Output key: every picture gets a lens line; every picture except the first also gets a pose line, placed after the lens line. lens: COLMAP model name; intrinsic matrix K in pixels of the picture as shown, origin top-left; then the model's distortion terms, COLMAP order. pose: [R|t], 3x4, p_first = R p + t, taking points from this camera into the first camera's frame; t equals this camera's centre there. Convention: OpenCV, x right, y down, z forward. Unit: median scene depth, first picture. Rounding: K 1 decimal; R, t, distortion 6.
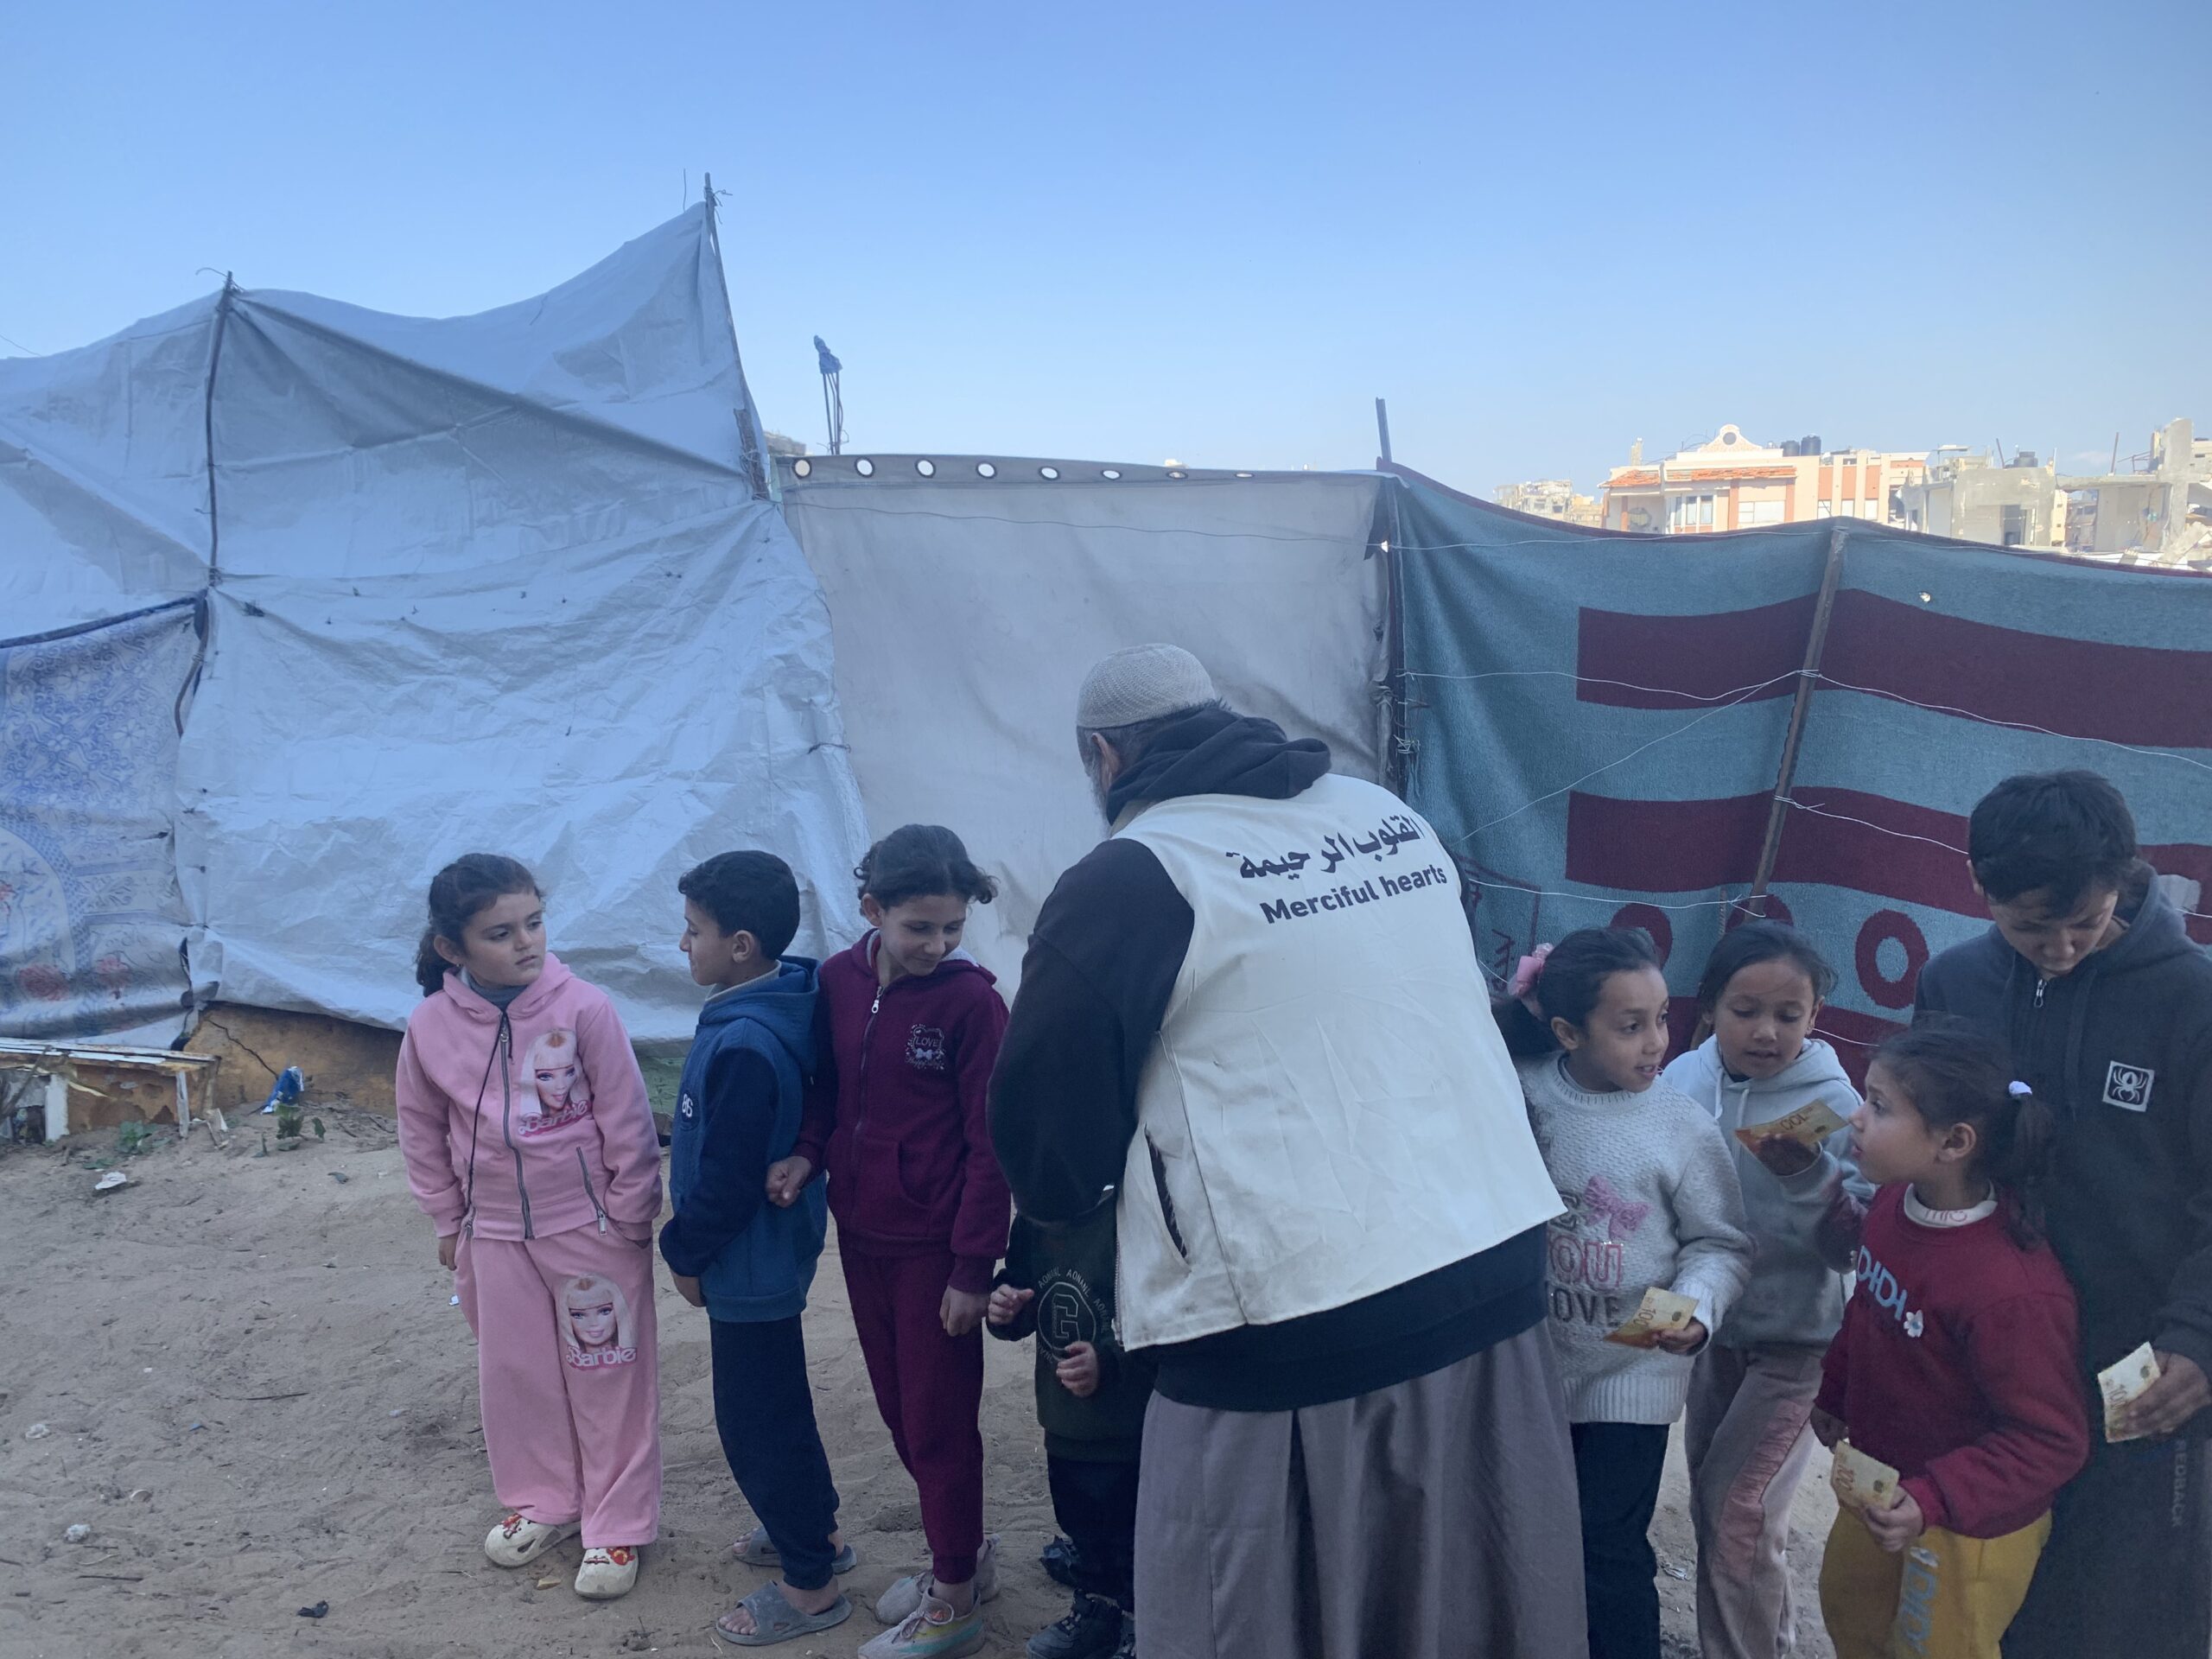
lens RADIAL K [[1702.4, 0, 1103.0], [0, 1702.4, 837.4], [0, 0, 1]] dist [0.028755, -0.029971]
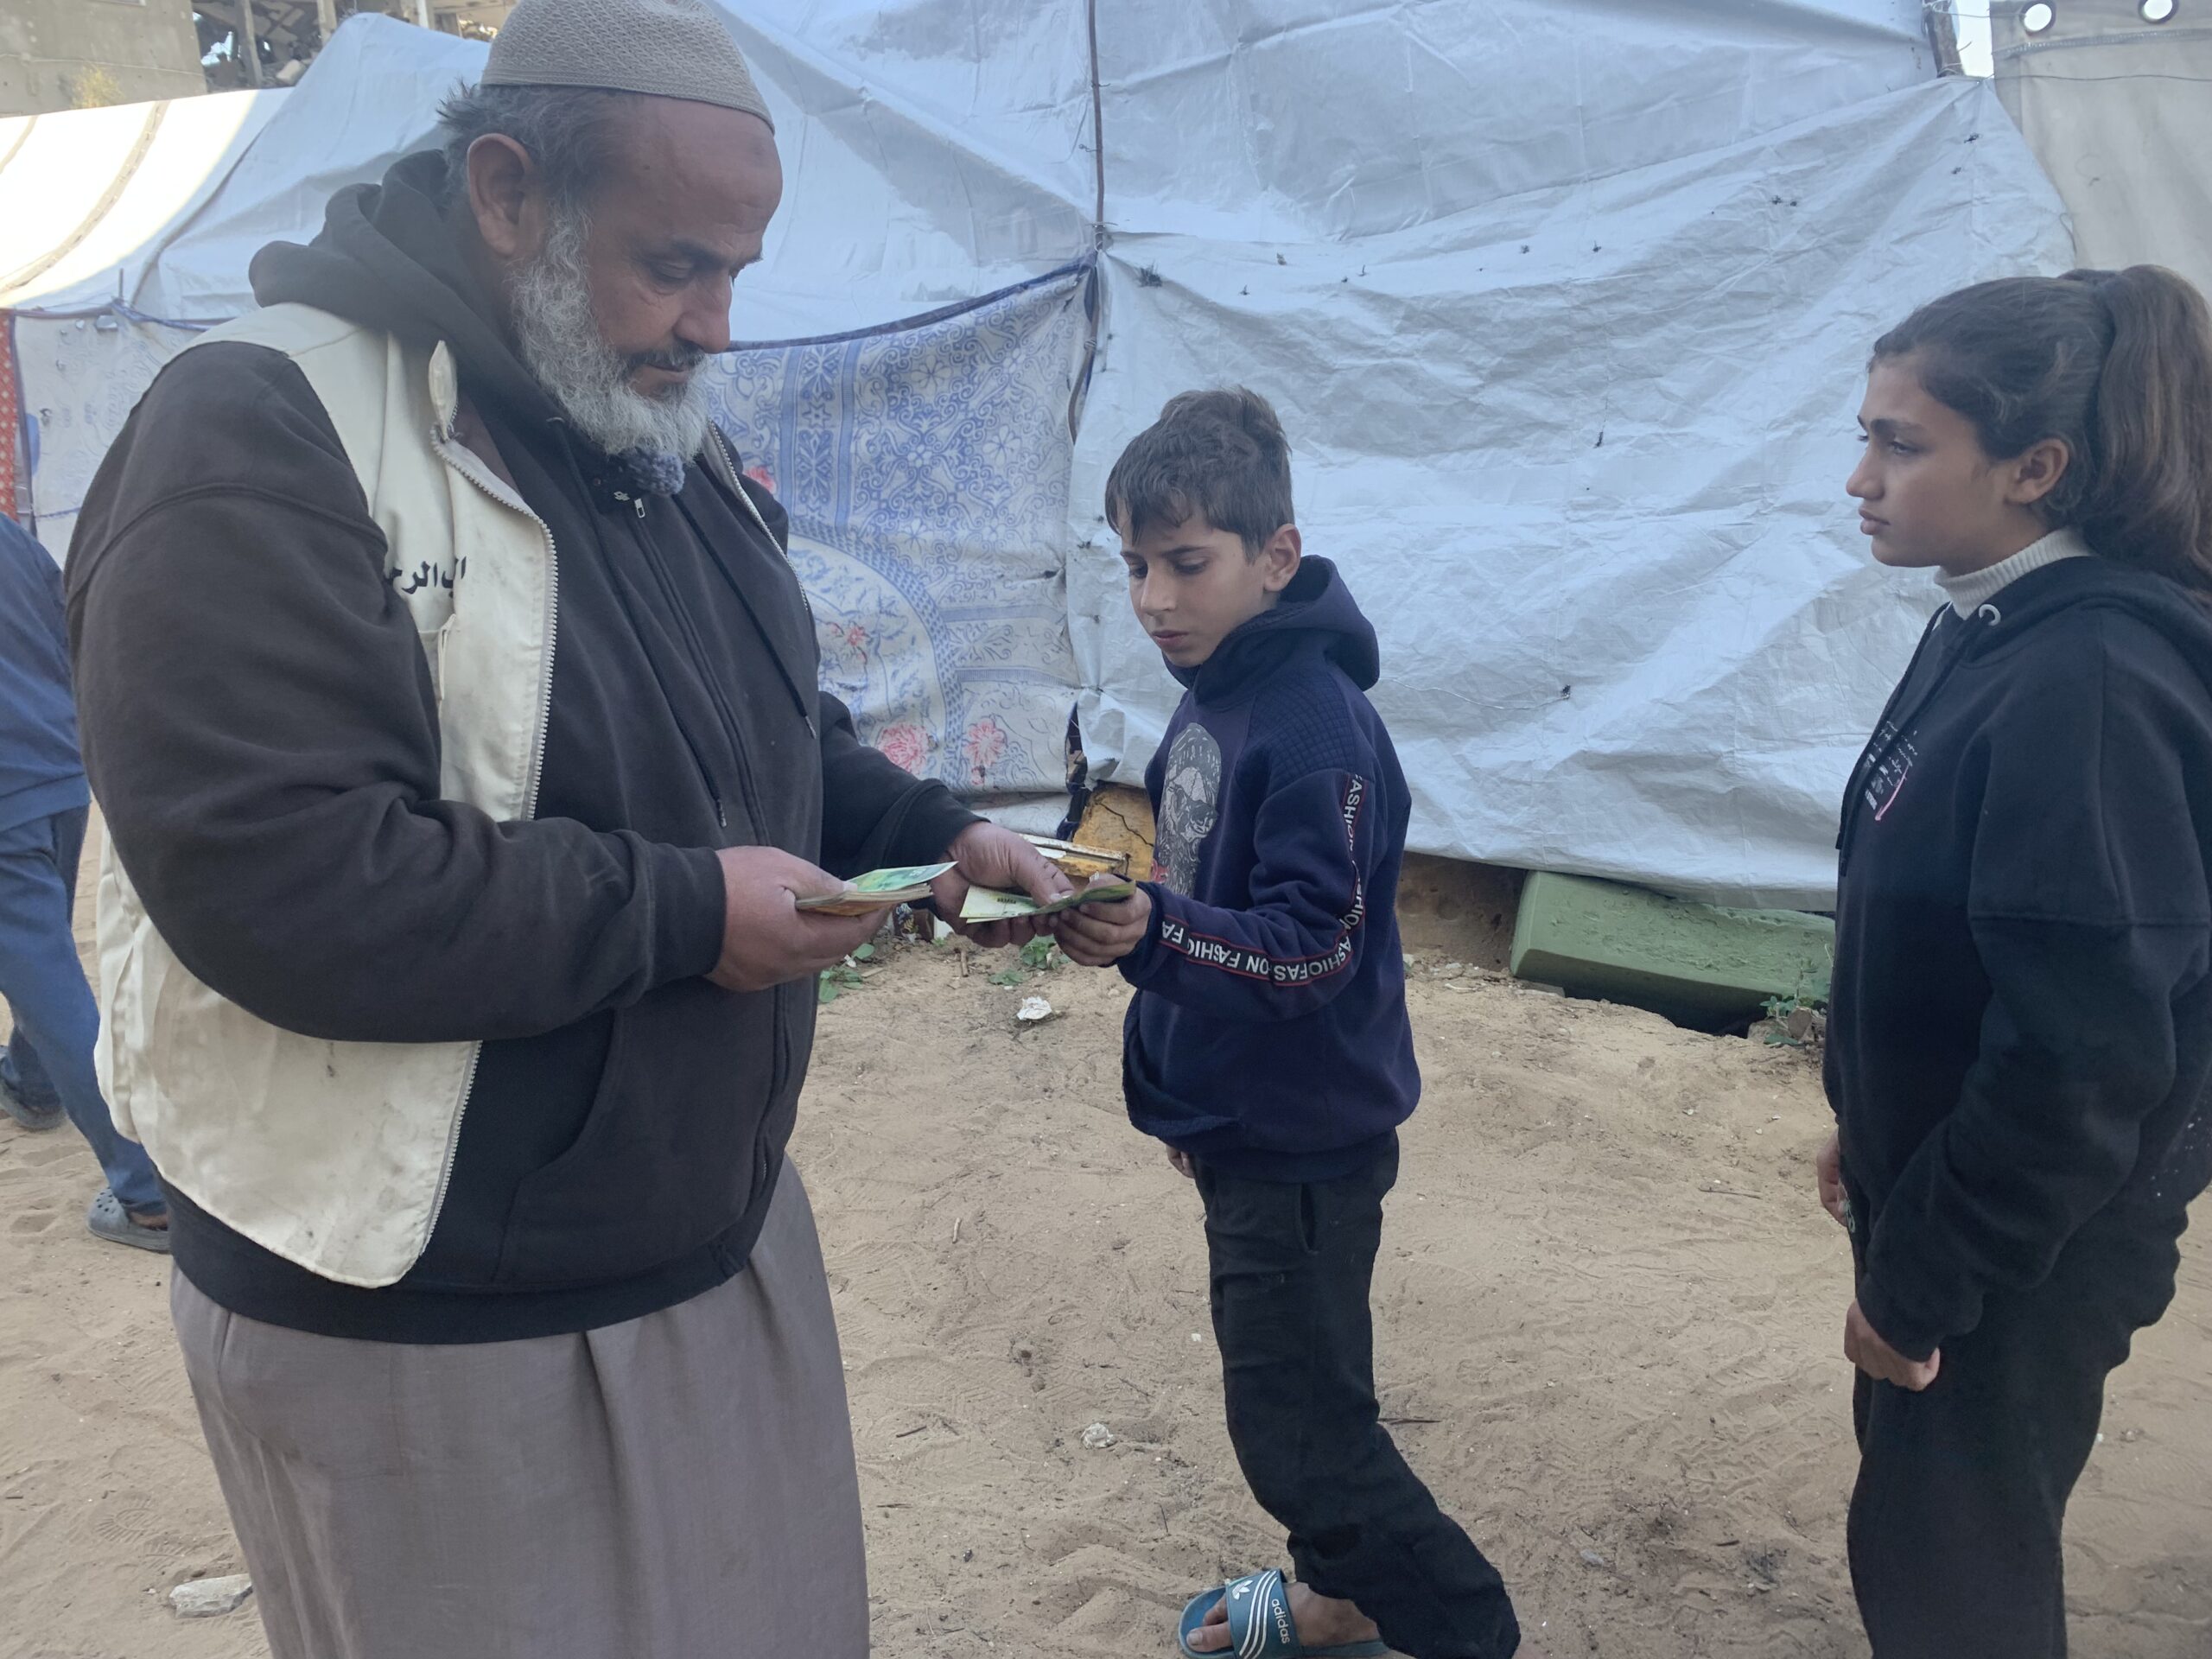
lens RADIAL K [[1702.4, 0, 1117.8], [0, 1702.4, 820.1], [0, 0, 1]] dist [0.028755, -0.029971]
pose [[0.955634, 0.064763, -0.287348, -0.297397], [-0.018328, 0.986713, 0.161436, -0.017916], [0.293985, -0.149007, 0.944124, 0.252462]]
